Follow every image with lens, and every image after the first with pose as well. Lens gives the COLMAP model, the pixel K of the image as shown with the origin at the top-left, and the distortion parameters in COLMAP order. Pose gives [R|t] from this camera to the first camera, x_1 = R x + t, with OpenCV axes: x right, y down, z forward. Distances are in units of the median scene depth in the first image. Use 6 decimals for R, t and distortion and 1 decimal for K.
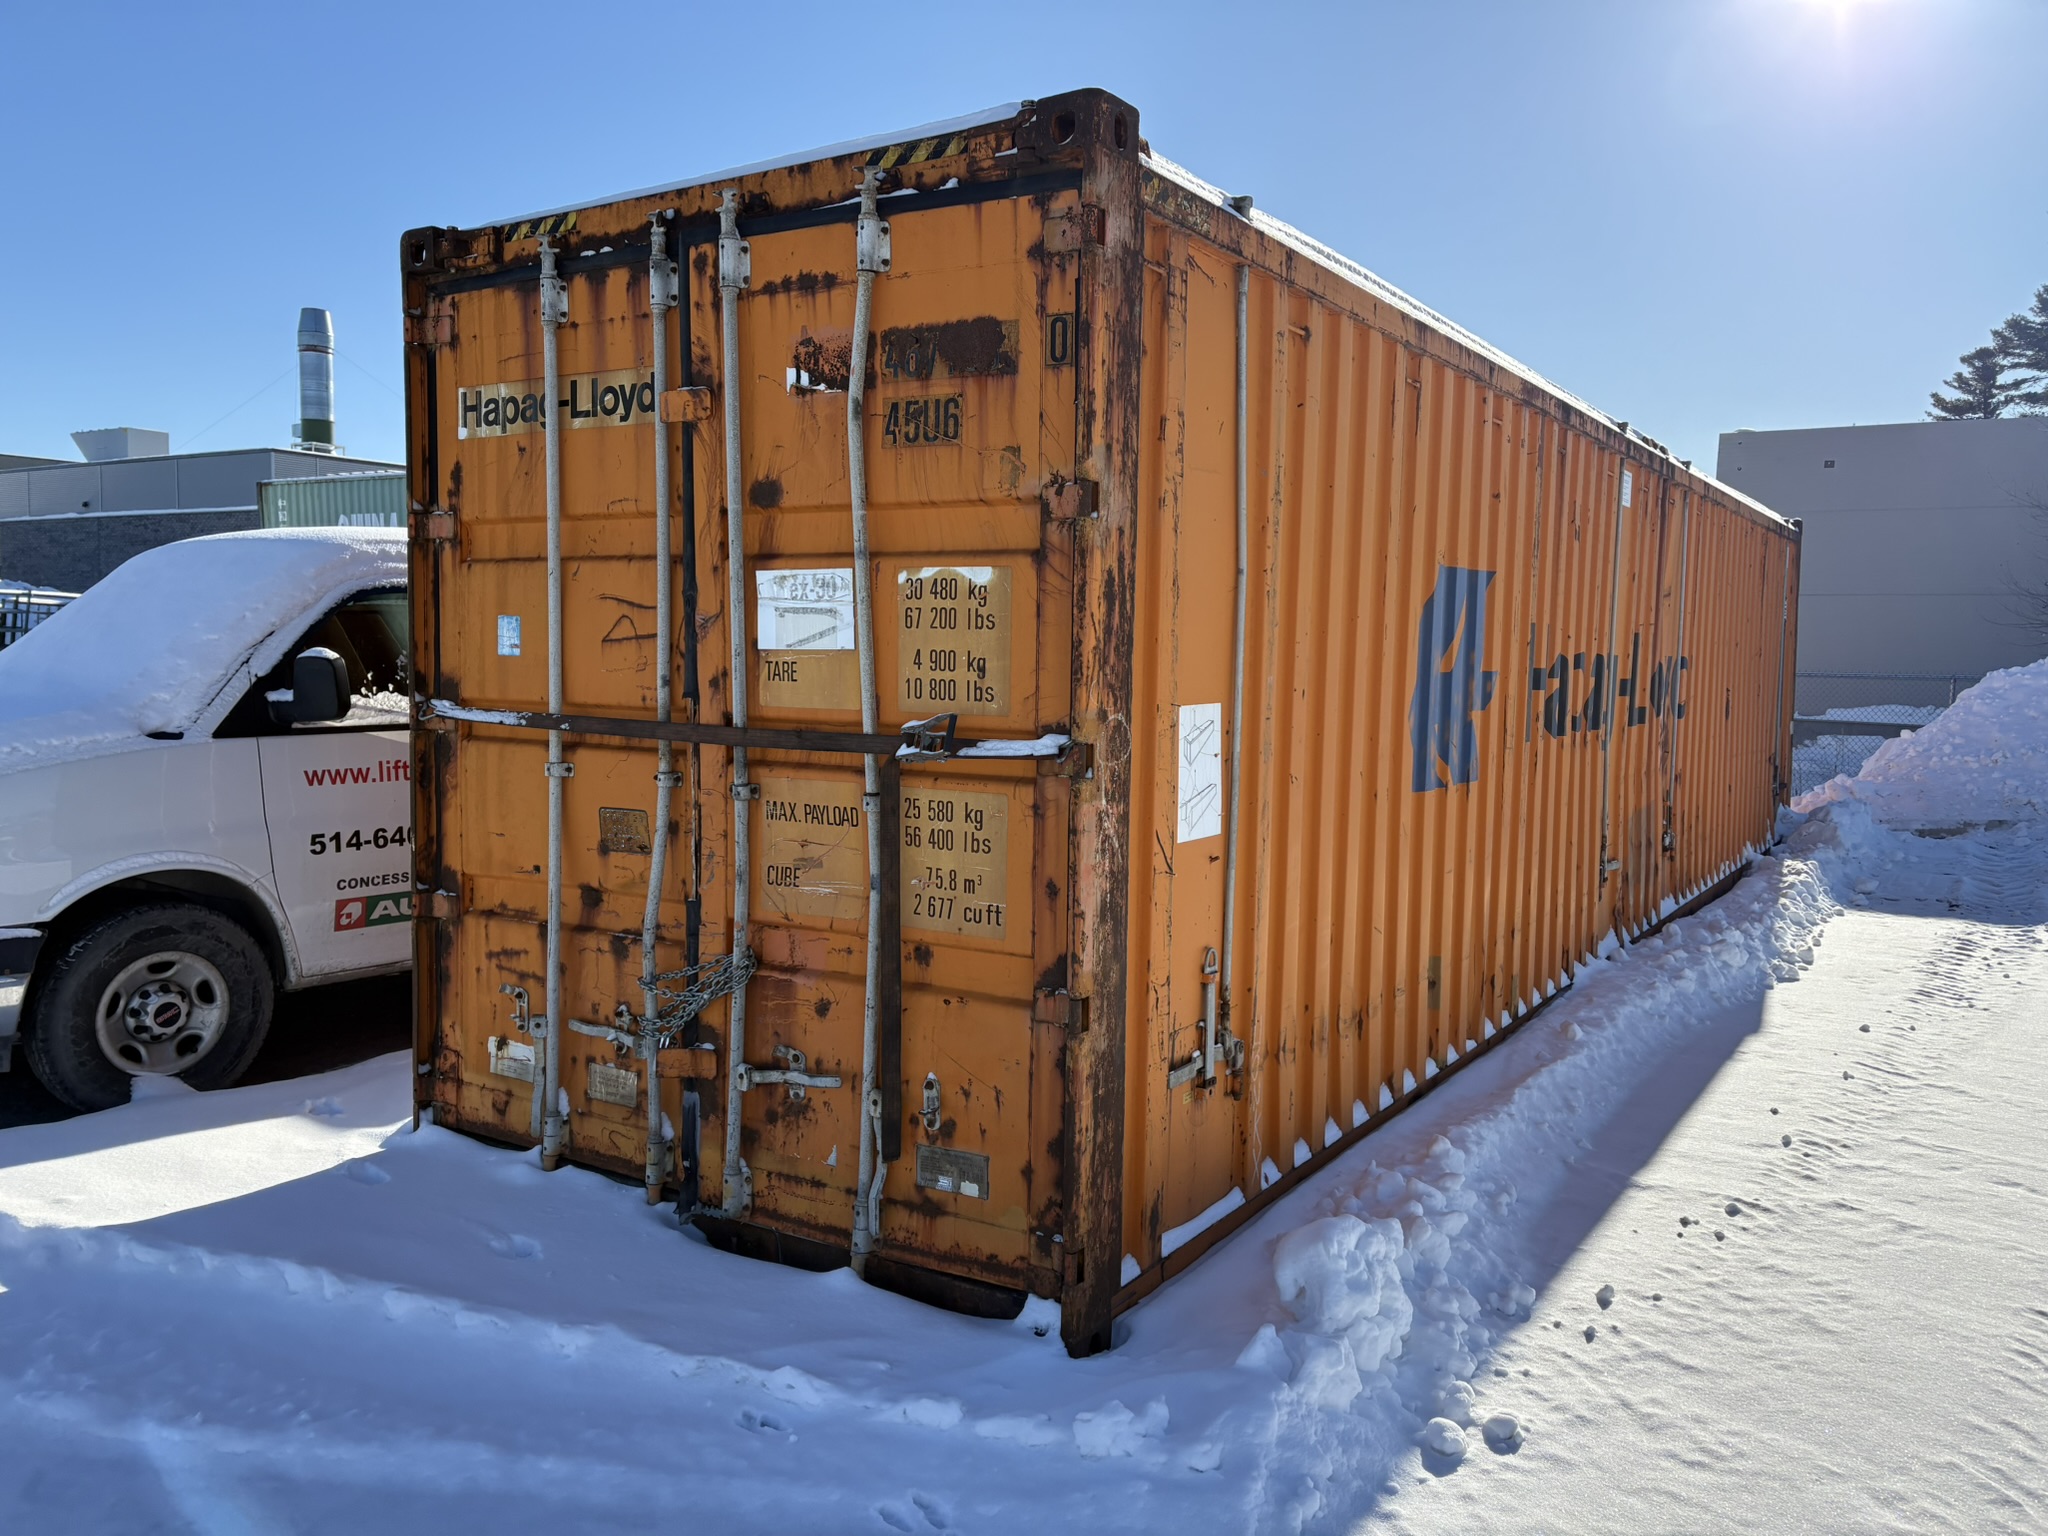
lens RADIAL K [[1583.4, 0, 1016.7], [0, 1583.4, 789.5], [0, 0, 1]] dist [0.066109, -0.077808]
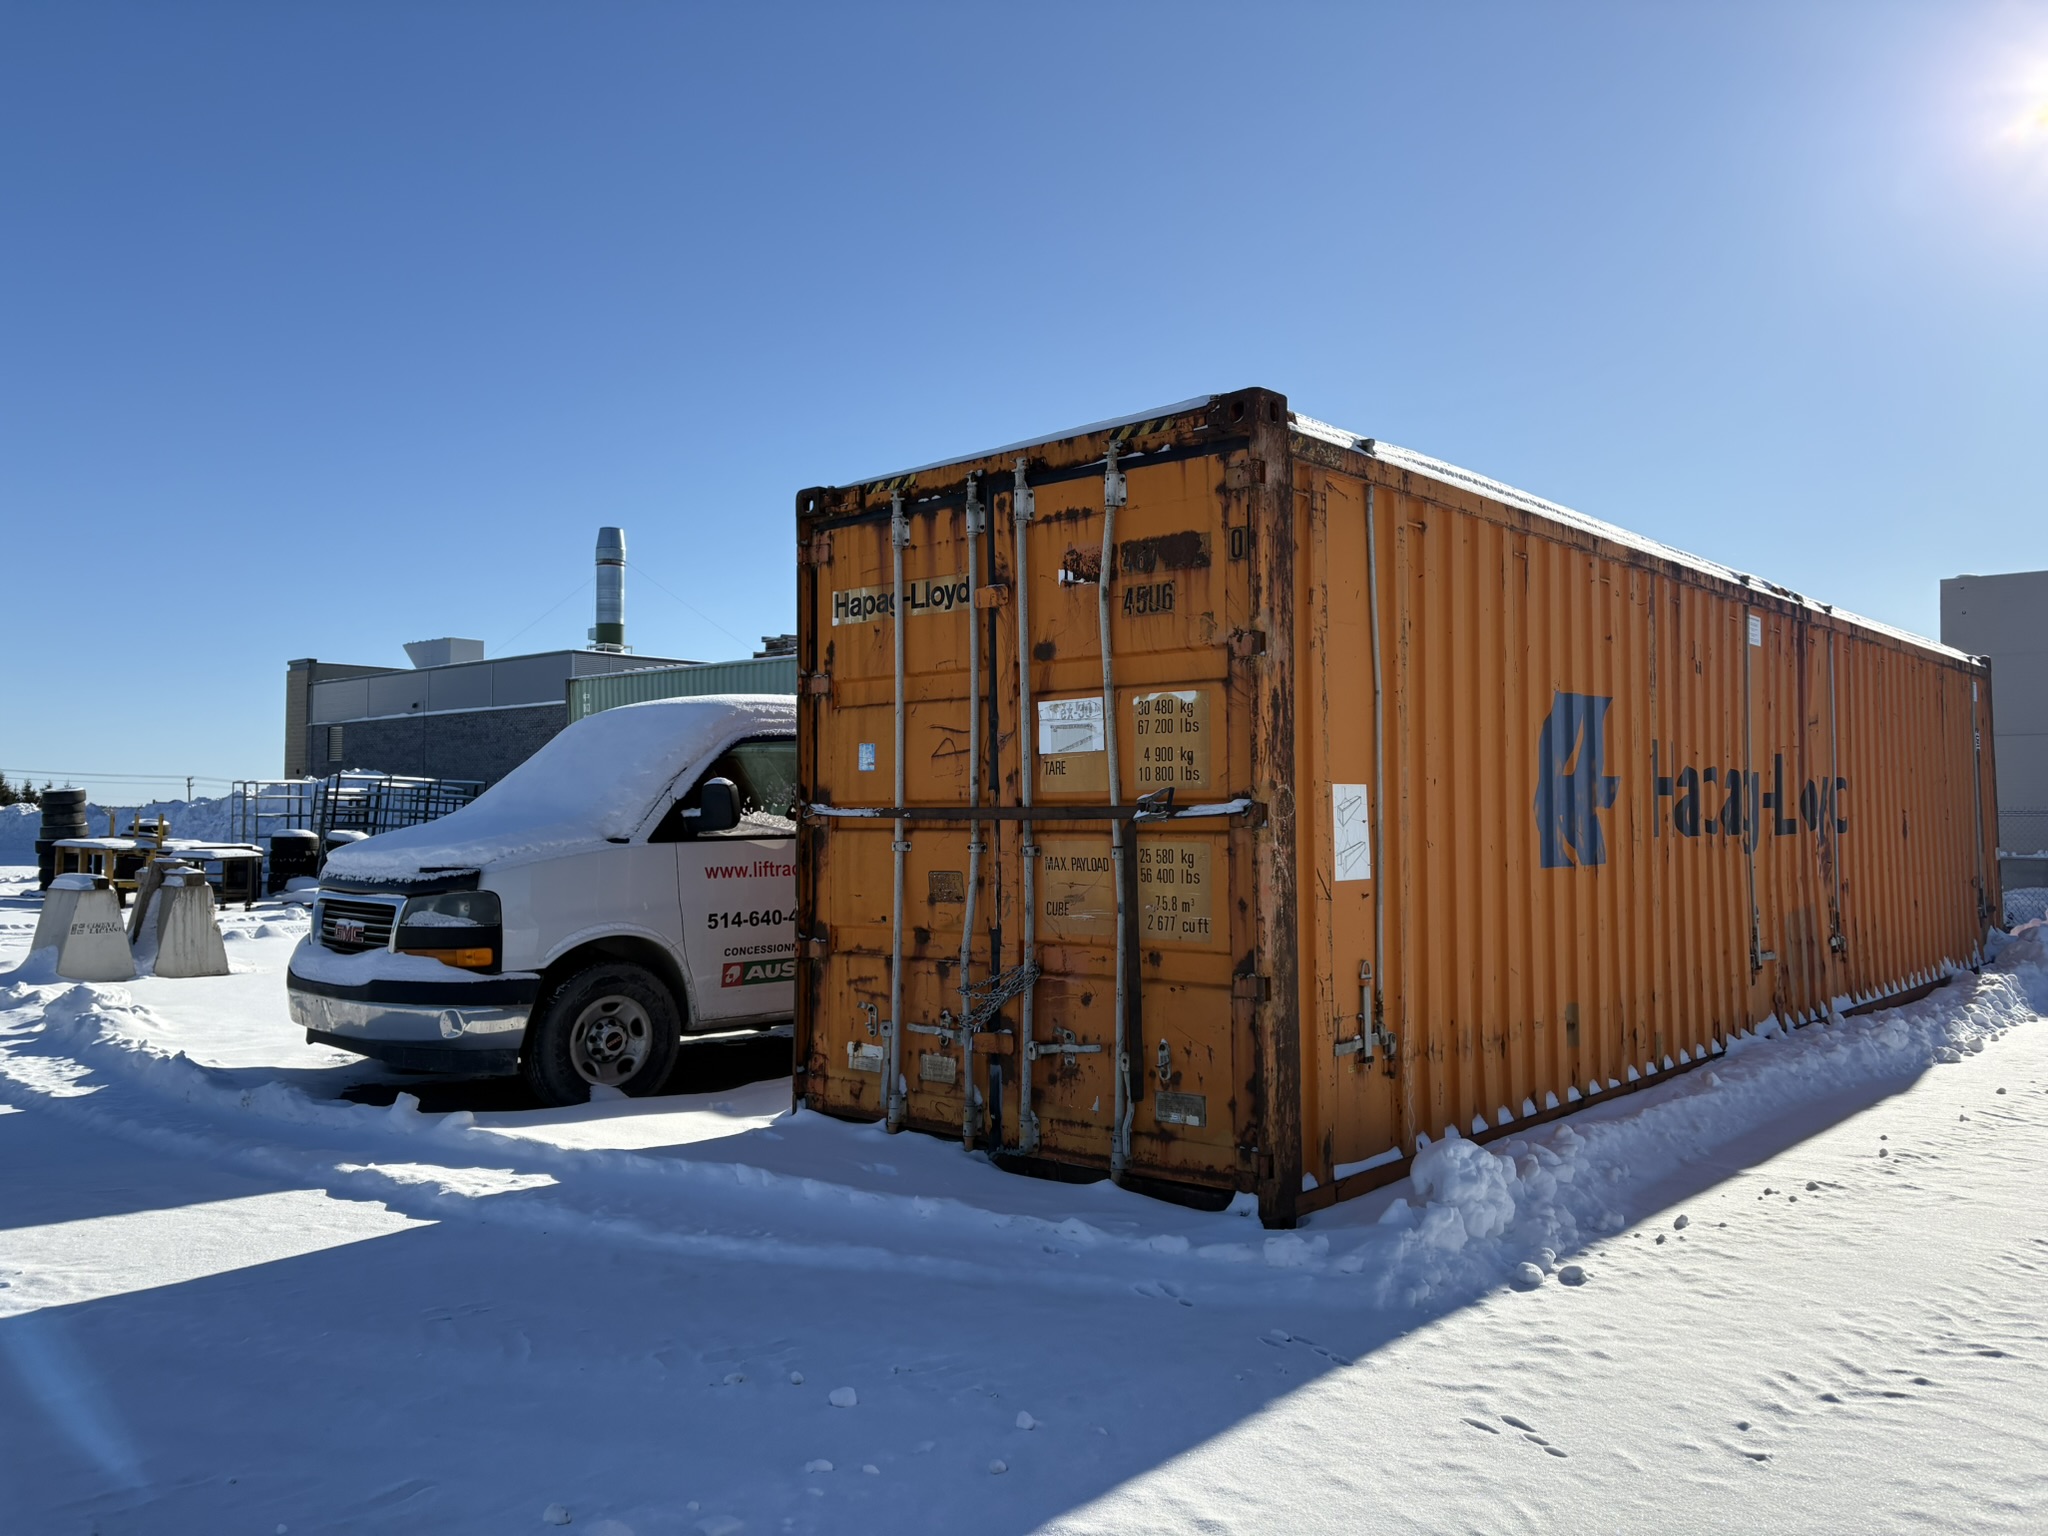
lens RADIAL K [[1583.4, 0, 987.0], [0, 1583.4, 743.8], [0, 0, 1]] dist [0.066109, -0.077808]
pose [[0.986319, -0.027564, -0.162525, 0.025126], [0.004849, 0.990346, -0.138532, 0.094015], [0.164774, 0.135849, 0.976931, -0.399170]]
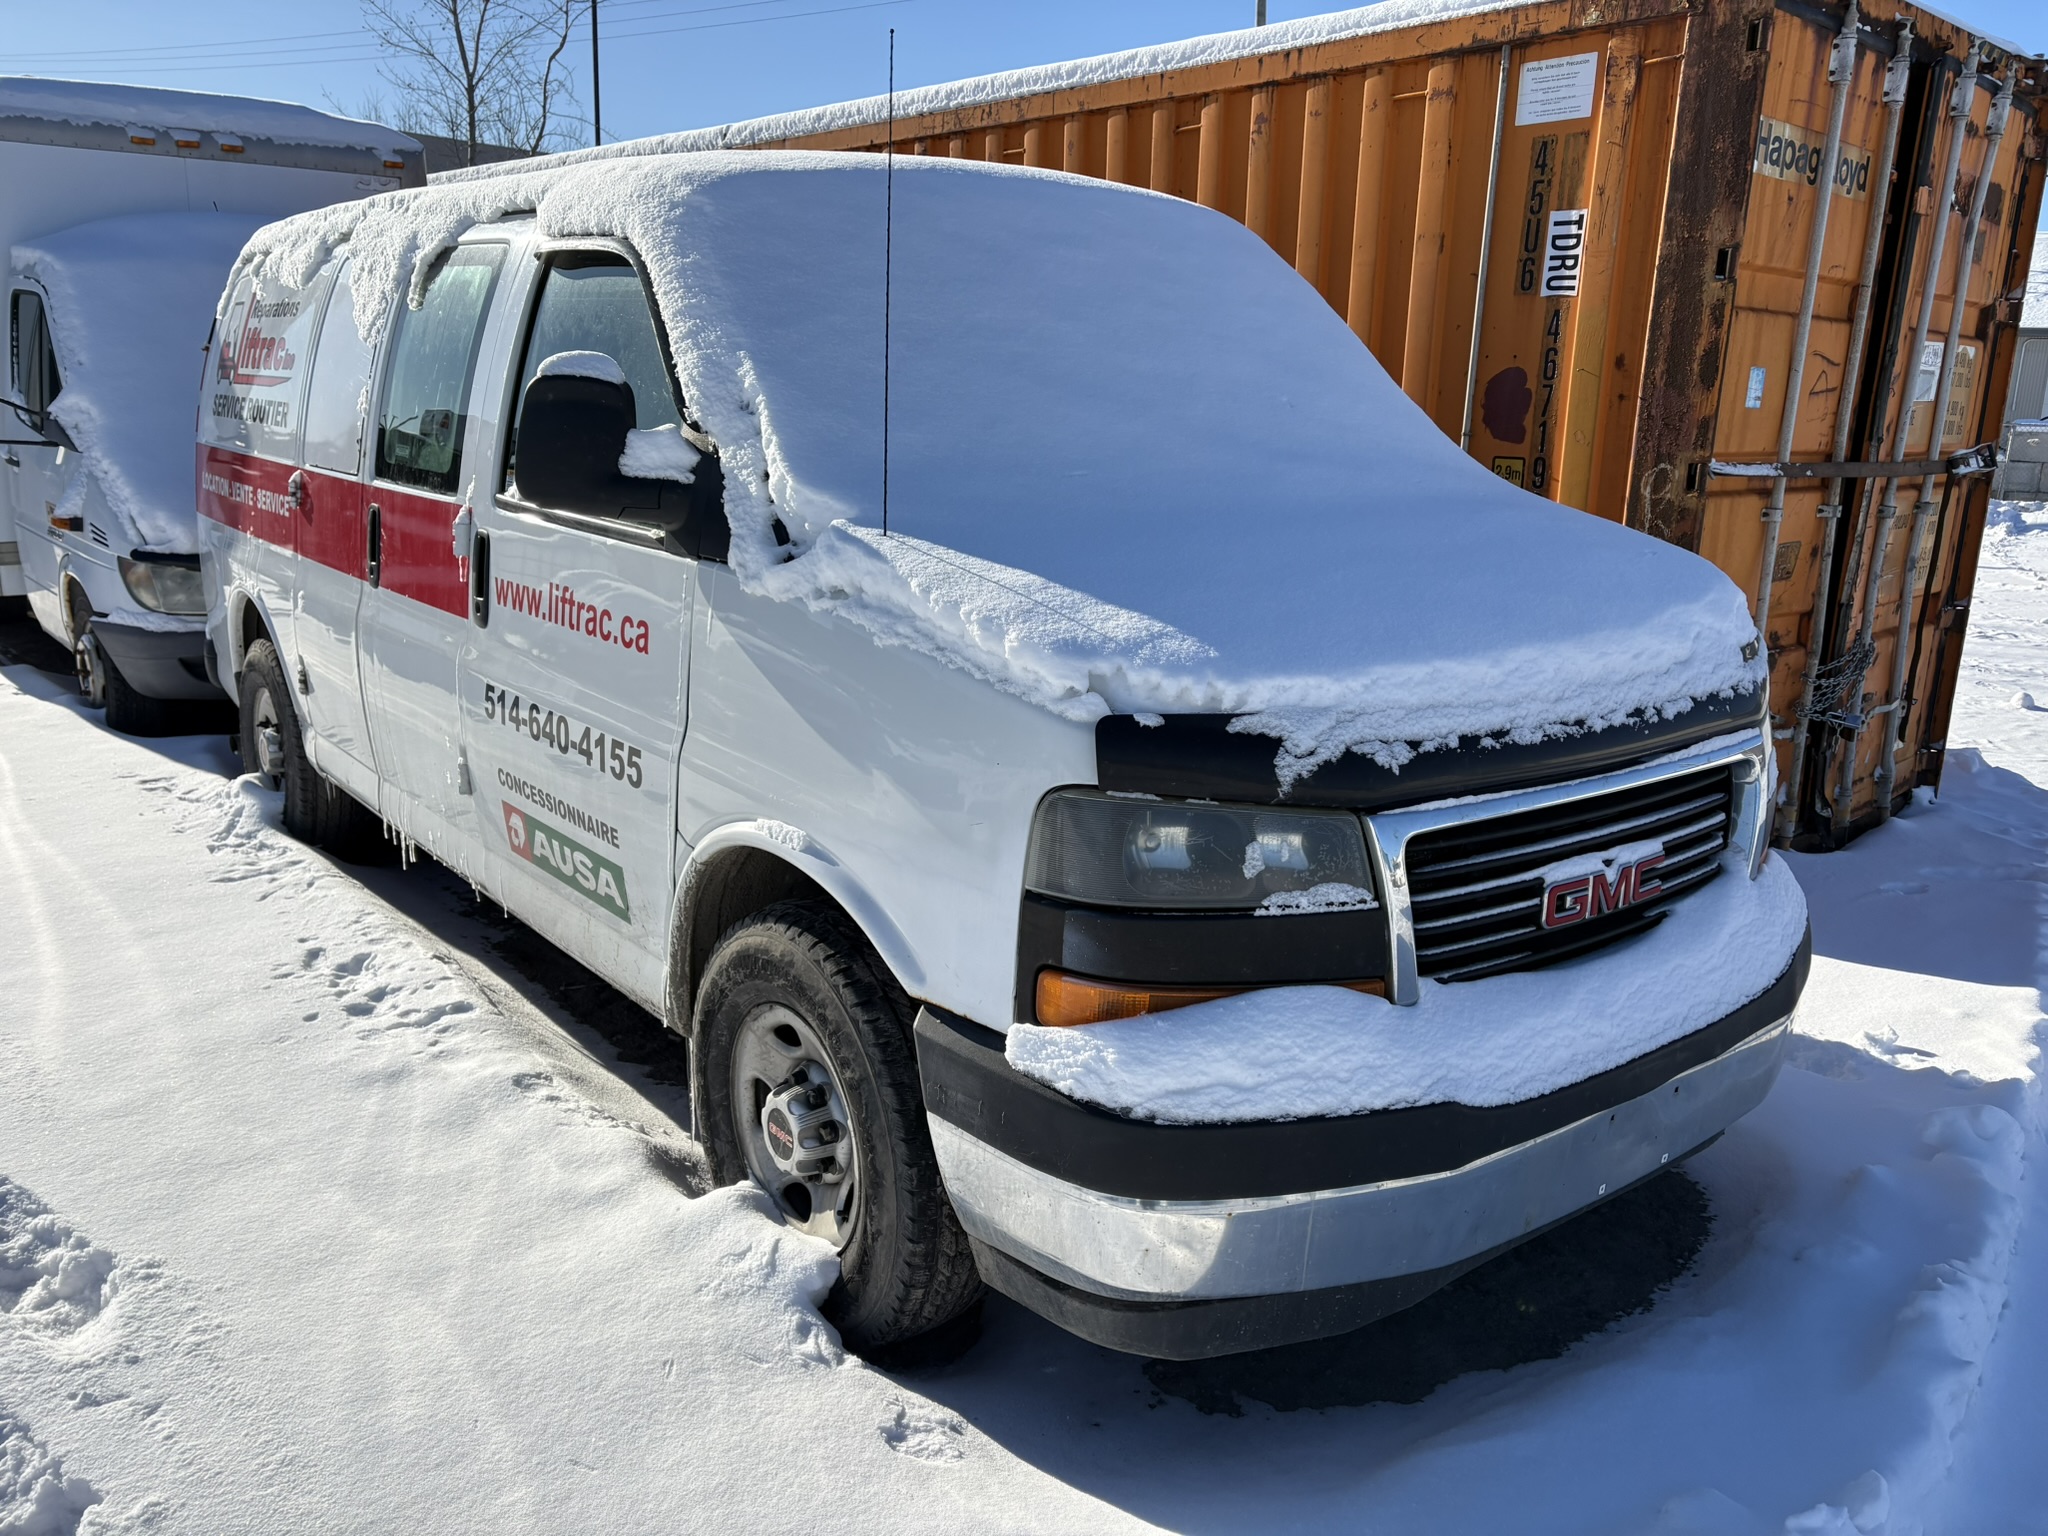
lens RADIAL K [[1583.4, 0, 1020.9], [0, 1583.4, 814.2], [0, 0, 1]] dist [0.066109, -0.077808]
pose [[0.221375, -0.259200, 0.940111, -1.483508], [0.059733, 0.965824, 0.252224, -0.121826], [-0.973358, 0.000320, 0.229292, 1.244963]]
